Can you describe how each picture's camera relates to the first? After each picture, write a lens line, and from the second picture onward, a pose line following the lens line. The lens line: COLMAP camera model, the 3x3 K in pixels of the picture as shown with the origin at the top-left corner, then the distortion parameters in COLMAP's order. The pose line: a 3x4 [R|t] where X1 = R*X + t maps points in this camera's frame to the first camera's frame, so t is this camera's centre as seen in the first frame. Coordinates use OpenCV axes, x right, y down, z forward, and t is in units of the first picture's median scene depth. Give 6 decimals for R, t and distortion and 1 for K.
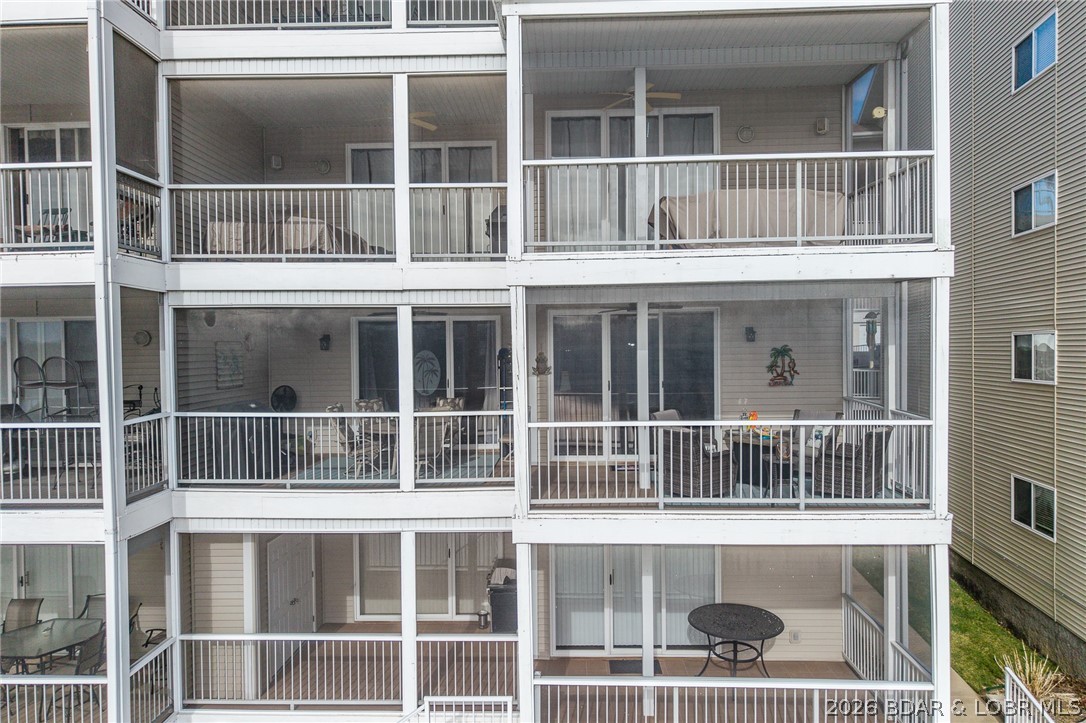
lens RADIAL K [[733.9, 0, 543.7], [0, 733.9, 365.1], [0, 0, 1]] dist [0.007332, -0.015733]
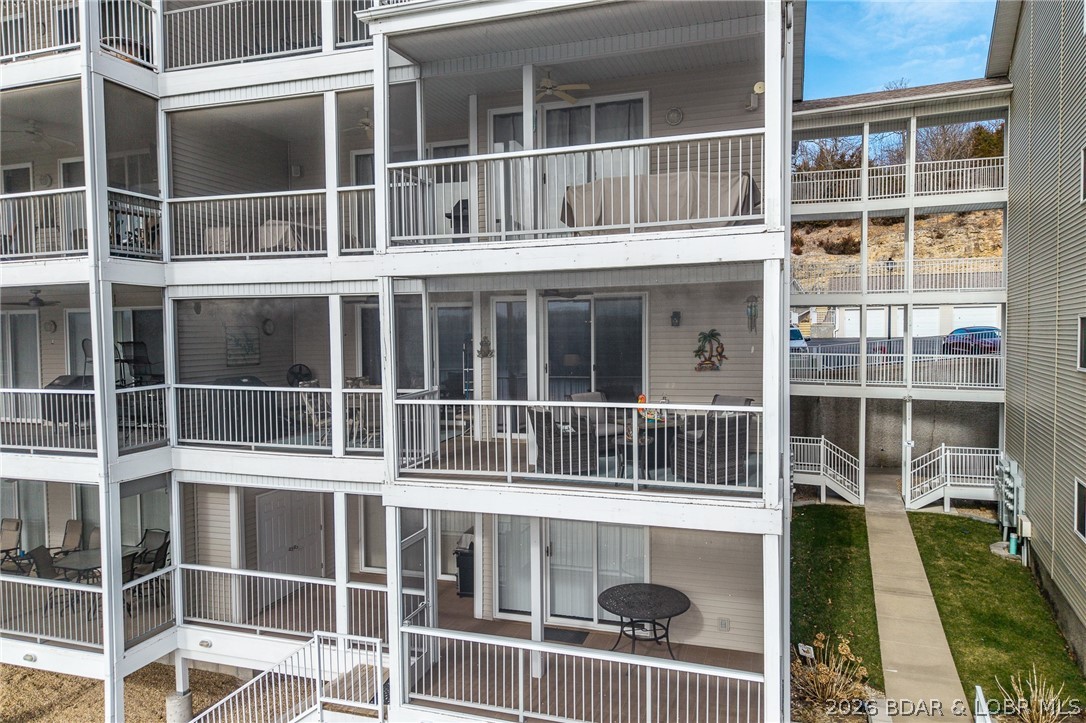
lens RADIAL K [[733.9, 0, 543.7], [0, 733.9, 365.1], [0, 0, 1]] dist [0.007332, -0.015733]
pose [[0.960194, 0.013295, -0.279019, 0.440076], [-0.006716, 0.999677, 0.024523, -0.002153], [0.279255, -0.021673, 0.959972, -0.010404]]
